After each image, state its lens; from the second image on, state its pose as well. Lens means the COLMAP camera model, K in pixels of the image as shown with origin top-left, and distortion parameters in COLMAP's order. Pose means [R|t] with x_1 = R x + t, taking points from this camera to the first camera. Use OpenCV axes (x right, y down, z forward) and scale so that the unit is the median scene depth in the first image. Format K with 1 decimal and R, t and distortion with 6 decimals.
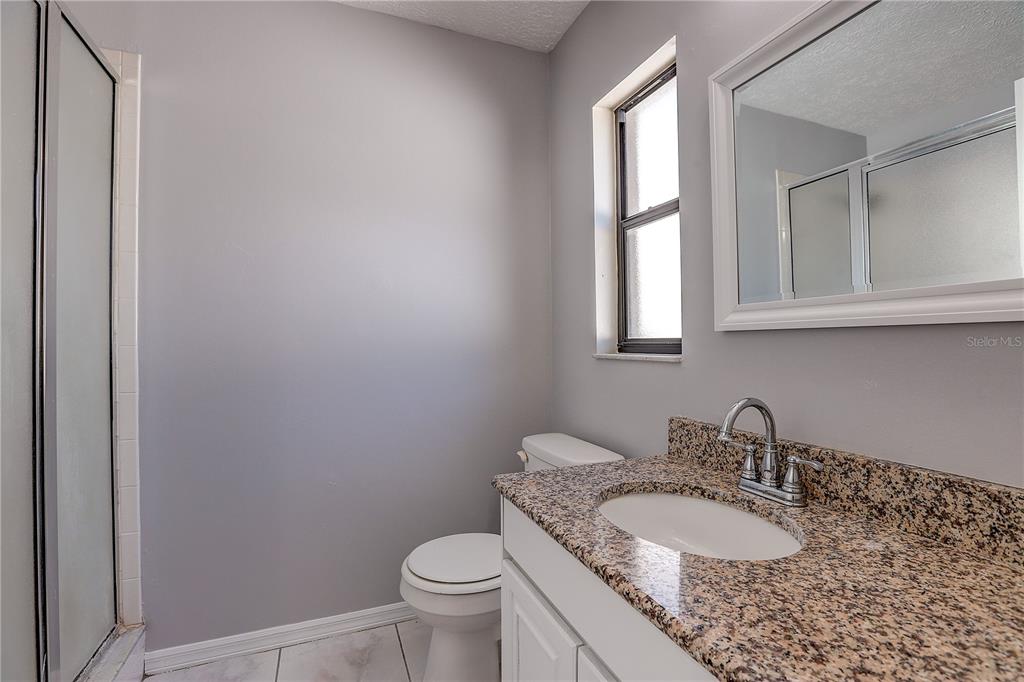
lens RADIAL K [[463.2, 0, 507.4], [0, 463.2, 340.0], [0, 0, 1]] dist [-0.048431, 0.015486]
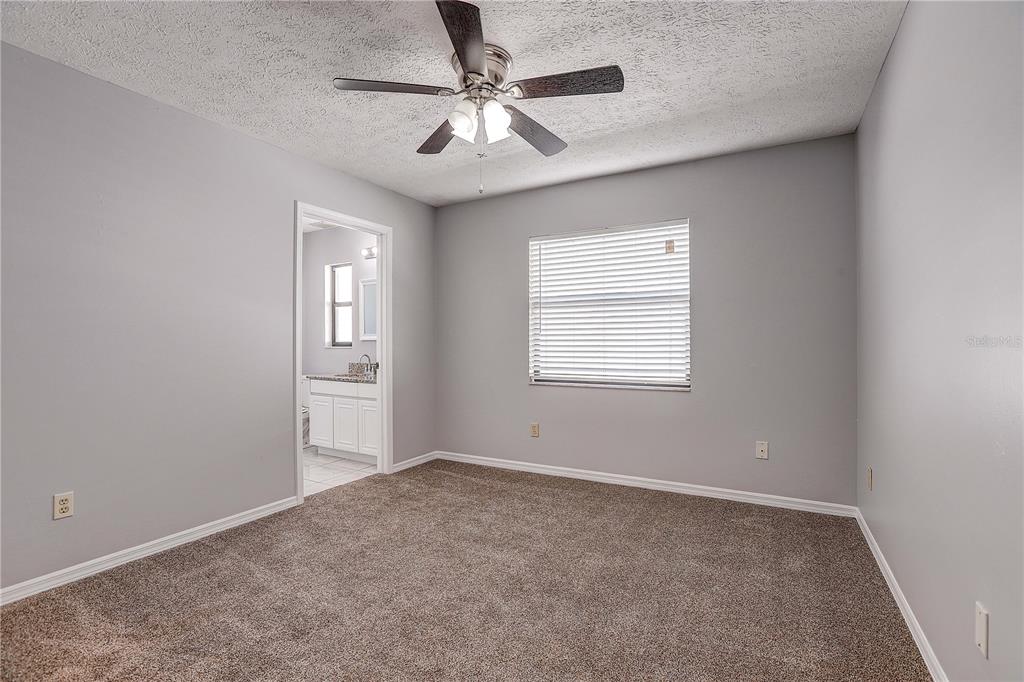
lens RADIAL K [[463.2, 0, 508.8], [0, 463.2, 338.3], [0, 0, 1]] dist [-0.048431, 0.015486]
pose [[0.777164, 0.010671, 0.629208, -0.828642], [-0.011443, 0.999931, -0.002826, -0.033663], [-0.629195, -0.005004, 0.777232, -2.285797]]
